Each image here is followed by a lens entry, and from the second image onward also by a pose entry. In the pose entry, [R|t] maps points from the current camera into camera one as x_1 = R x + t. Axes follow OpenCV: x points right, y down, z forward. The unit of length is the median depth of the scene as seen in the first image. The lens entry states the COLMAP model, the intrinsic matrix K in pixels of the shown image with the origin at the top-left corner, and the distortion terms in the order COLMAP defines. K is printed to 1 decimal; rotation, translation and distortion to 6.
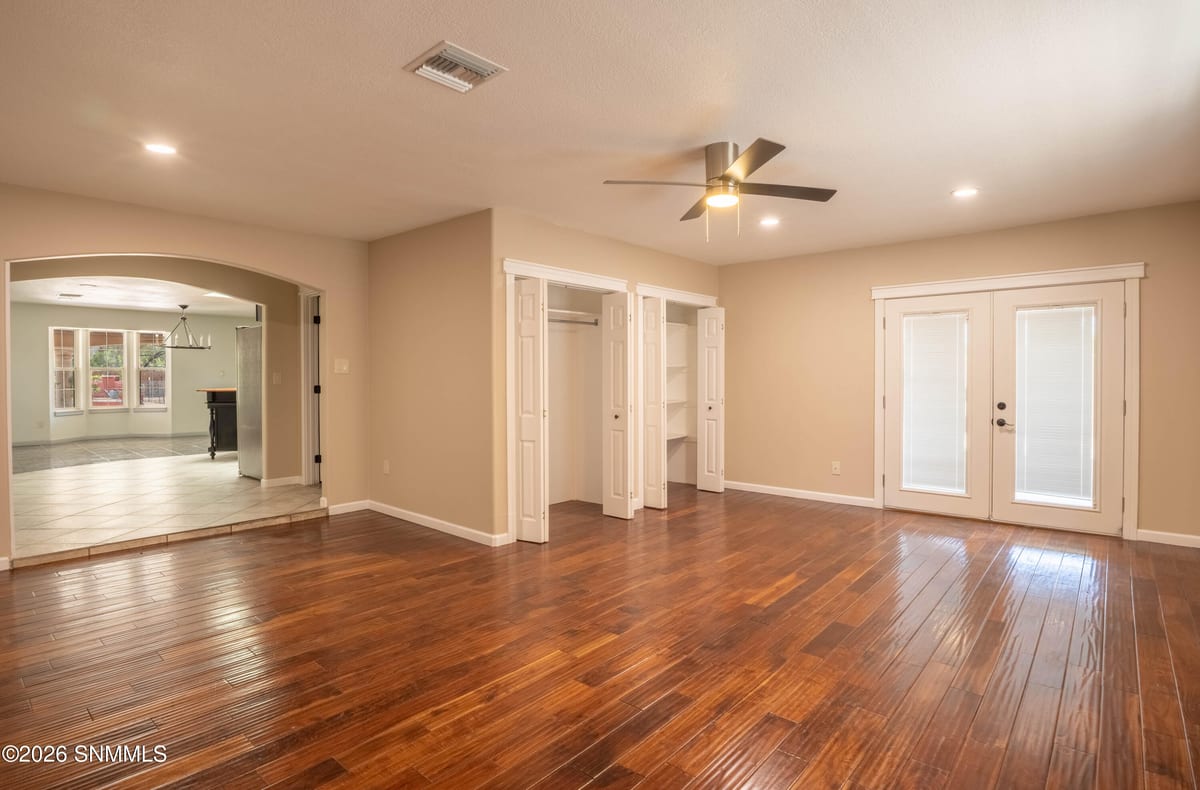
lens RADIAL K [[592.1, 0, 600.0], [0, 592.1, 395.0], [0, 0, 1]] dist [-0.035515, 0.000082]
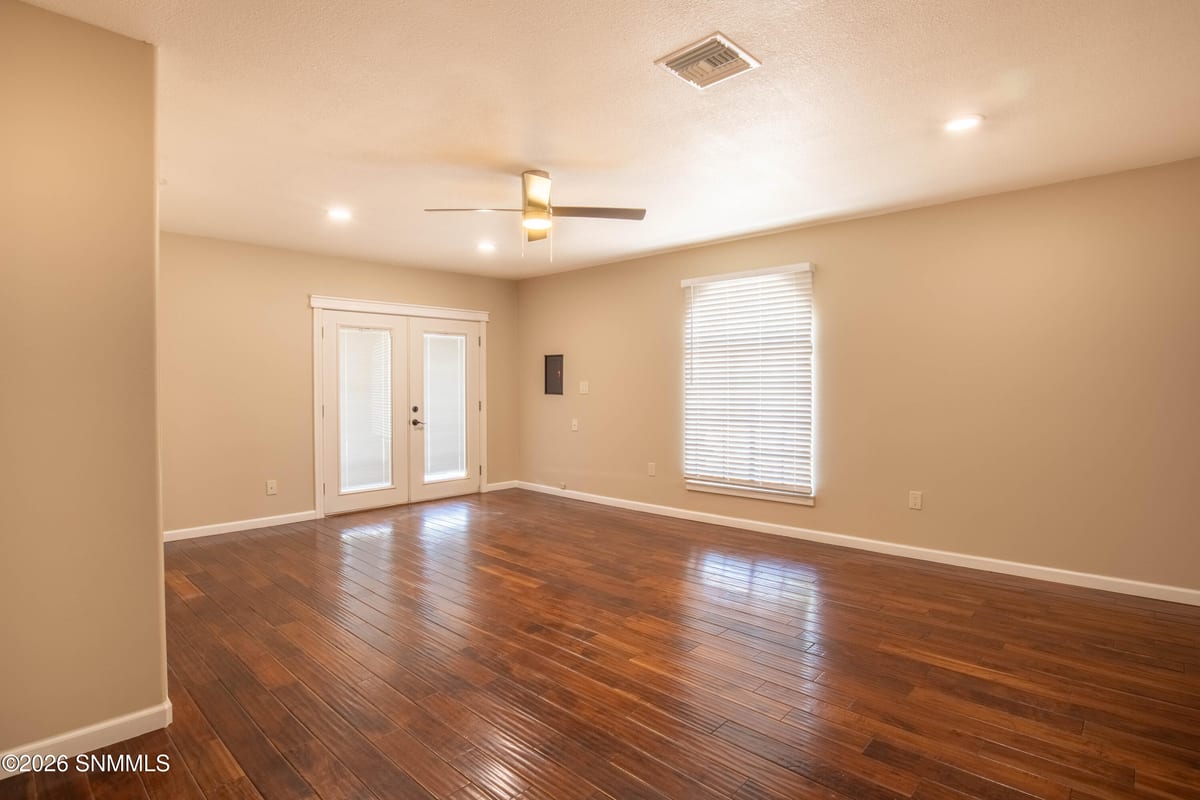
lens RADIAL K [[609.7, 0, 600.0], [0, 609.7, 400.0], [0, 0, 1]] dist [-0.019824, 0.000151]
pose [[0.041732, -0.022634, 0.998872, -0.612731], [0.032635, 0.999241, 0.021279, -0.015959], [-0.998596, 0.031711, 0.042439, 0.558901]]
